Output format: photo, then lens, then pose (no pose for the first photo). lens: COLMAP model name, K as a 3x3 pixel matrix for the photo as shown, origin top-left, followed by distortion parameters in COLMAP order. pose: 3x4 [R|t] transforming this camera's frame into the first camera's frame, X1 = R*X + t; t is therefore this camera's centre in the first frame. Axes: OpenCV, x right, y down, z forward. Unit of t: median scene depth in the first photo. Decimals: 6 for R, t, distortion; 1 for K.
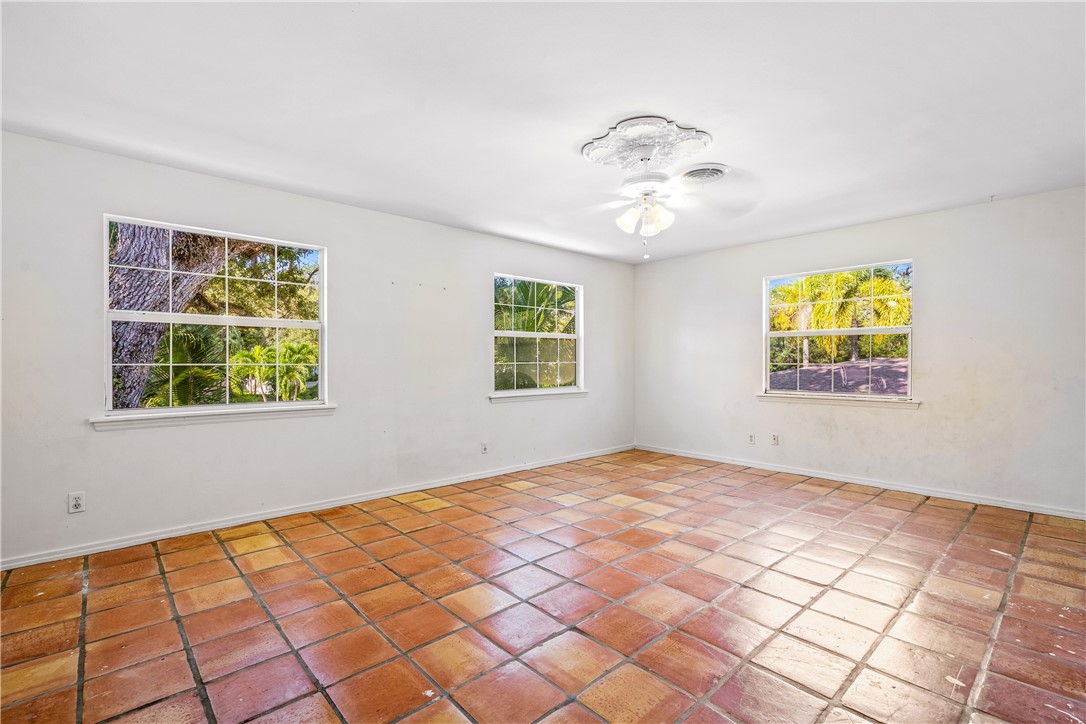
lens RADIAL K [[493.3, 0, 544.1], [0, 493.3, 360.2], [0, 0, 1]] dist [-0.002145, 0.000404]
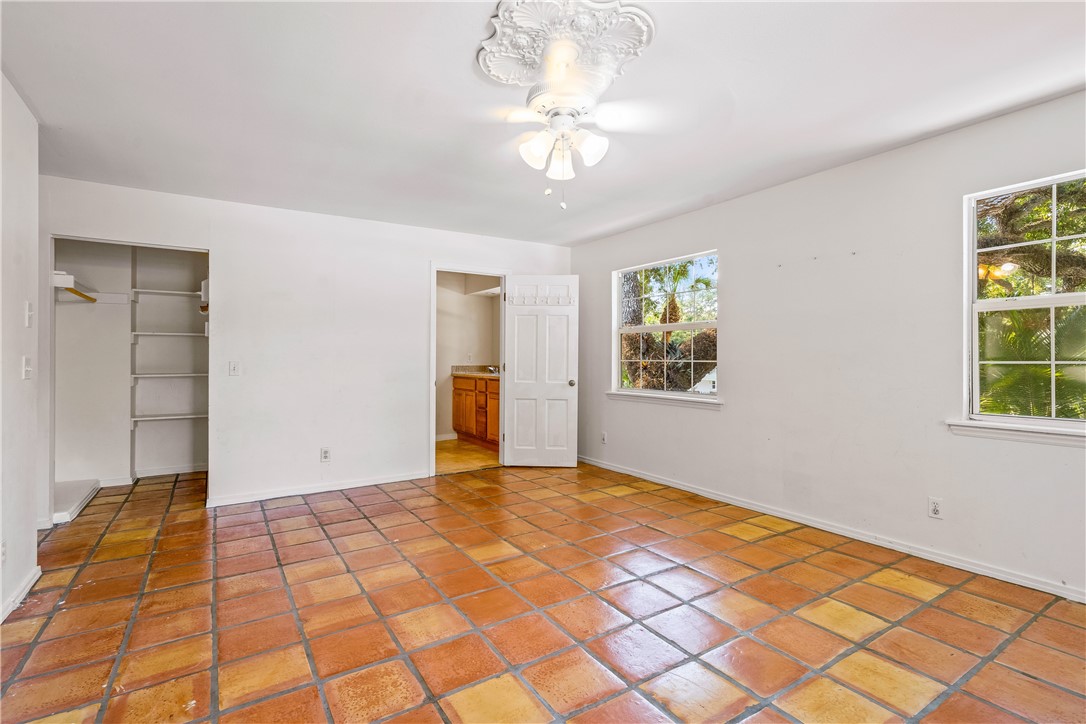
lens RADIAL K [[493.3, 0, 544.1], [0, 493.3, 360.2], [0, 0, 1]] dist [-0.002145, 0.000404]
pose [[-0.157286, 0.000338, -0.987553, 0.648005], [0.005597, 0.999984, -0.000549, 0.000614], [0.987537, -0.005613, -0.157286, 0.790898]]
